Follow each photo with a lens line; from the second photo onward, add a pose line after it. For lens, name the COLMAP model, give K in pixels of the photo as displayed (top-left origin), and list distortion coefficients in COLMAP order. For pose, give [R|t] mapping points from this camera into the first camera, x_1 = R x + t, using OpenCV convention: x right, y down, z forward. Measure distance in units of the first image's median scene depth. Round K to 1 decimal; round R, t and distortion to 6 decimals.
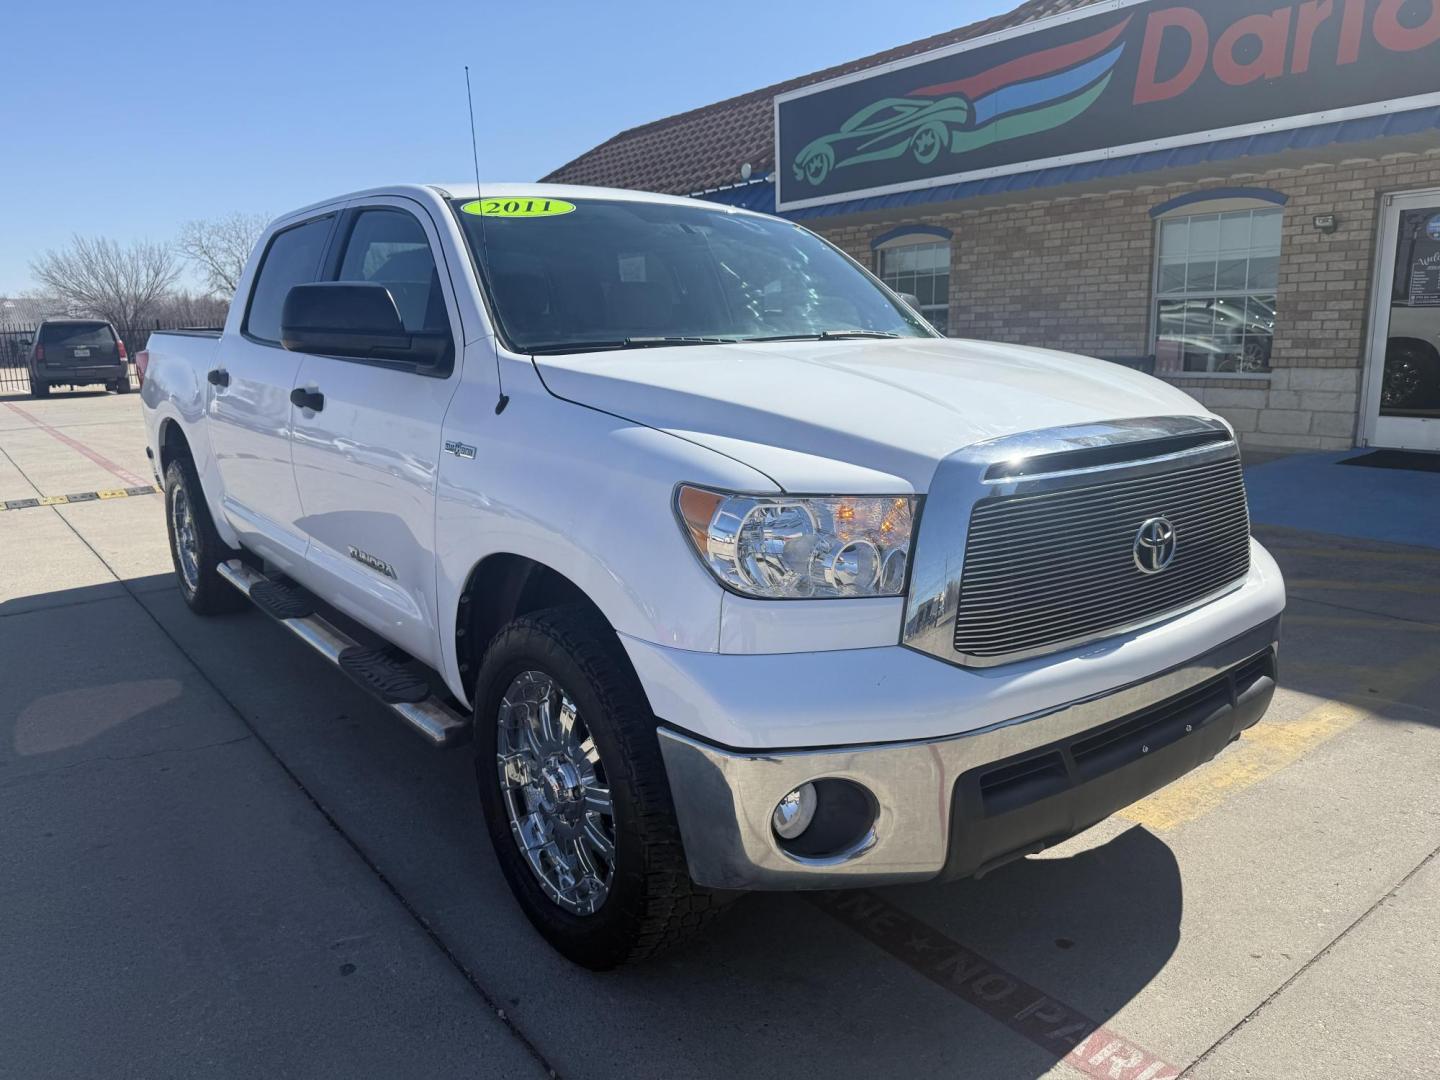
lens RADIAL K [[1038.1, 0, 727.4], [0, 1038.1, 536.2], [0, 0, 1]] dist [0.010432, -0.020630]
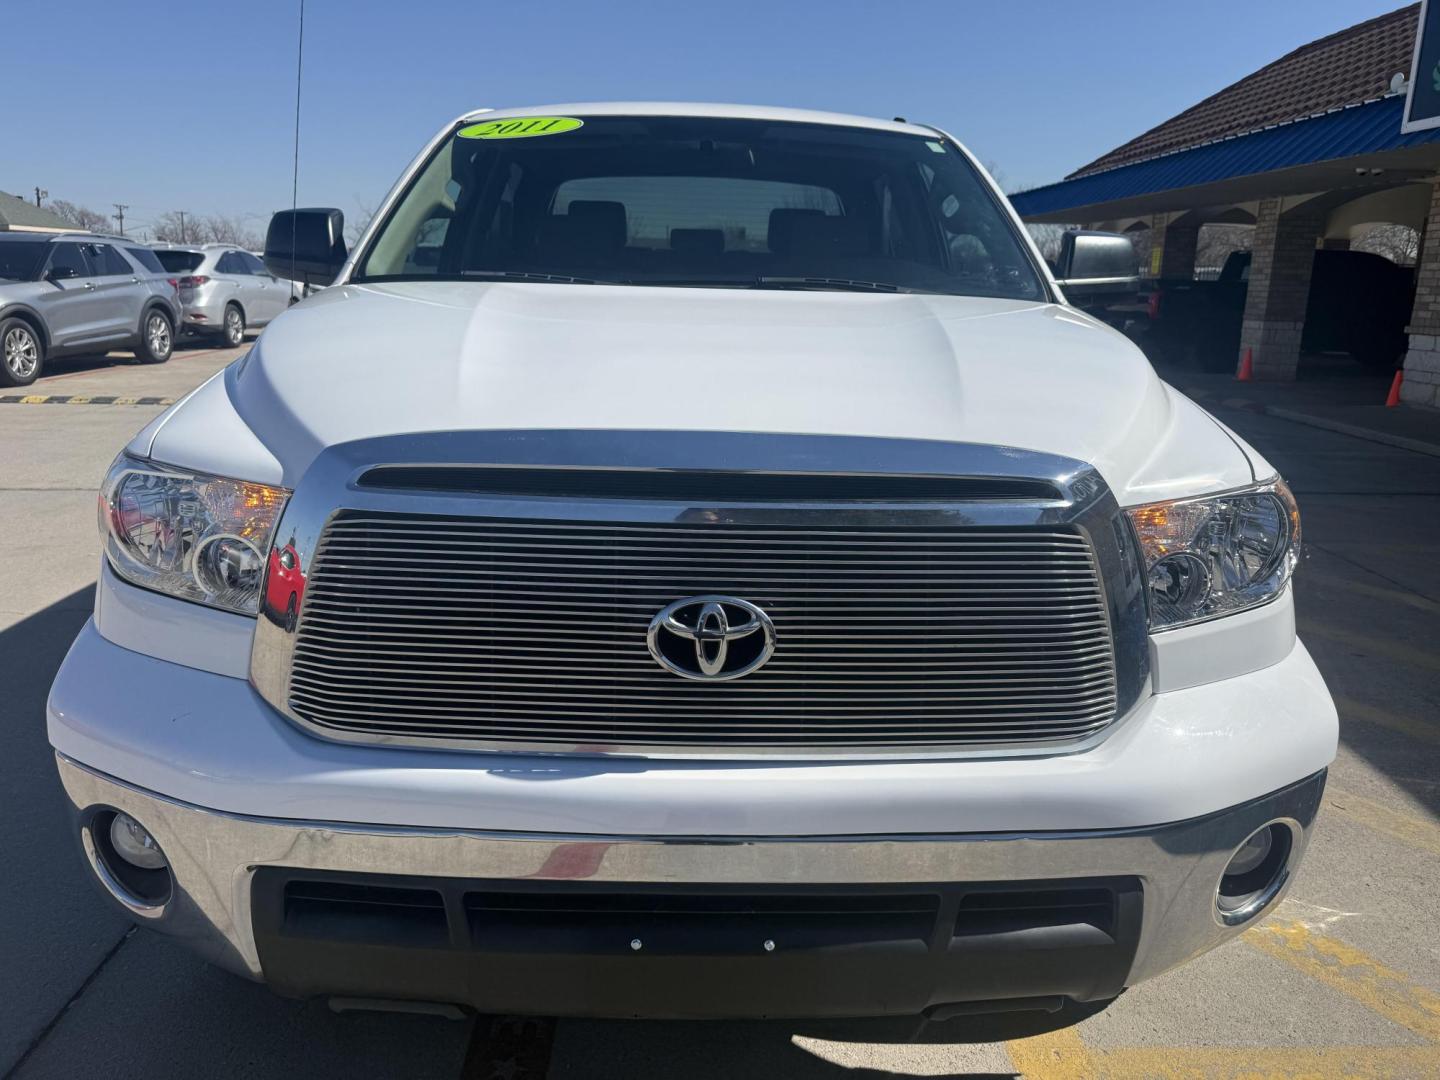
lens RADIAL K [[1038.1, 0, 718.3], [0, 1038.1, 541.7], [0, 0, 1]] dist [0.010432, -0.020630]
pose [[0.797427, 0.185314, -0.574255, 0.094450], [-0.154103, 0.982659, 0.103116, -0.013764], [0.583406, 0.006267, 0.812157, 0.063516]]
